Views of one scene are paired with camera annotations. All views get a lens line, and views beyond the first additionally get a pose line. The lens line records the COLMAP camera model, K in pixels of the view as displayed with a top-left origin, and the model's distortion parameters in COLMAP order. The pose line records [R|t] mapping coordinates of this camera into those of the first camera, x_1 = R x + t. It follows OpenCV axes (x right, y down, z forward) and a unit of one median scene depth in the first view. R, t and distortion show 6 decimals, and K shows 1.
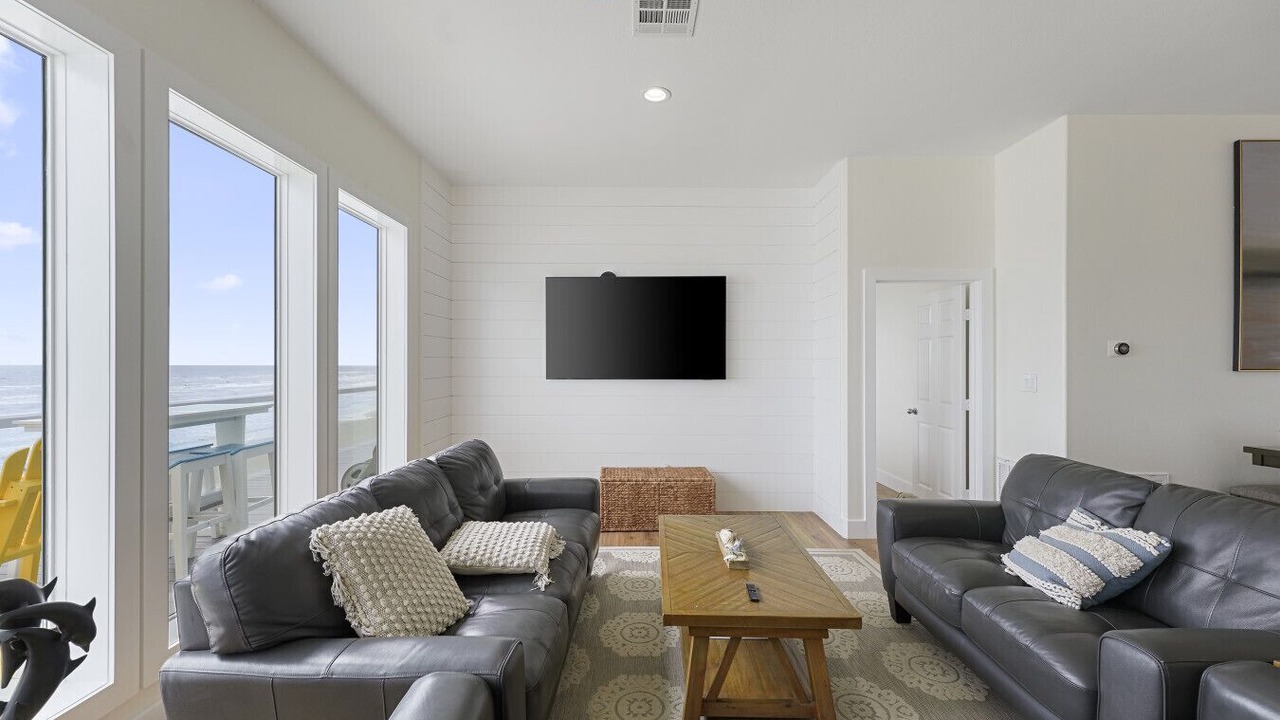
lens RADIAL K [[519.0, 0, 637.4], [0, 519.0, 363.6], [0, 0, 1]] dist [0.000591, 0.000164]
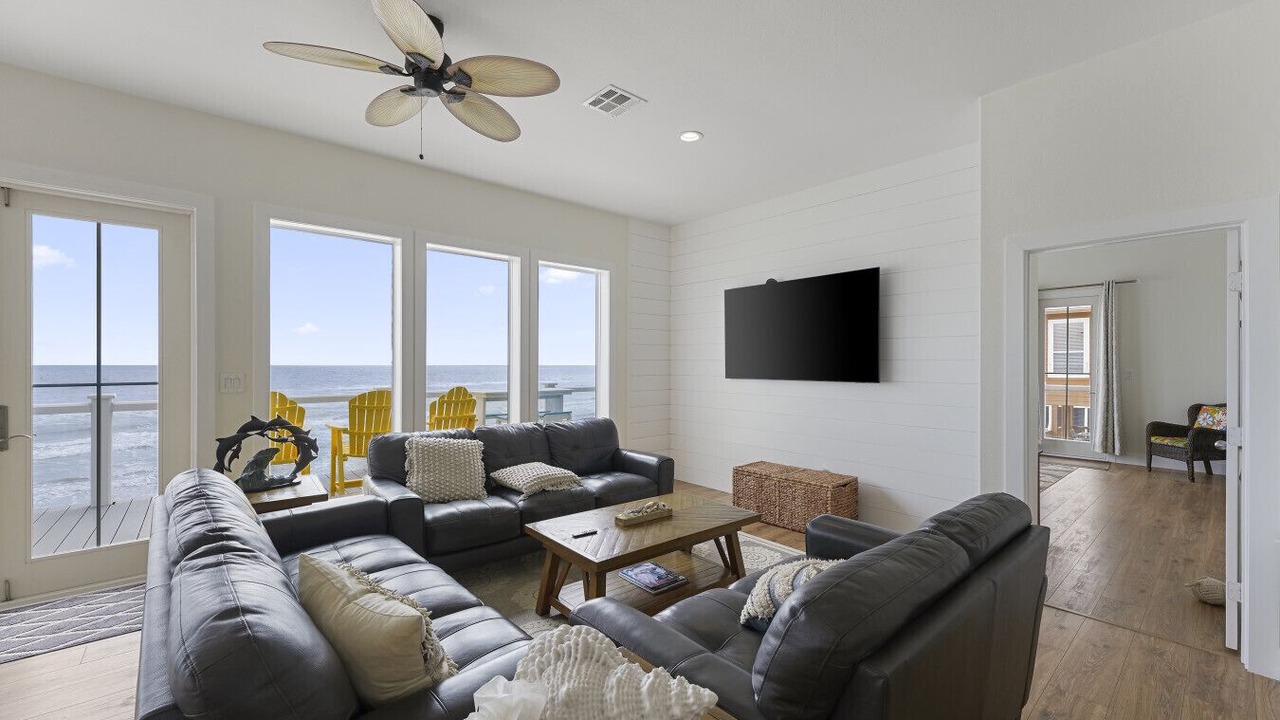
lens RADIAL K [[519.0, 0, 634.0], [0, 519.0, 360.9], [0, 0, 1]] dist [0.000591, 0.000164]
pose [[0.647933, -0.001242, -0.761696, 0.642696], [-0.003827, 0.999981, -0.004885, -0.001812], [0.761688, 0.006080, 0.647916, 0.105656]]
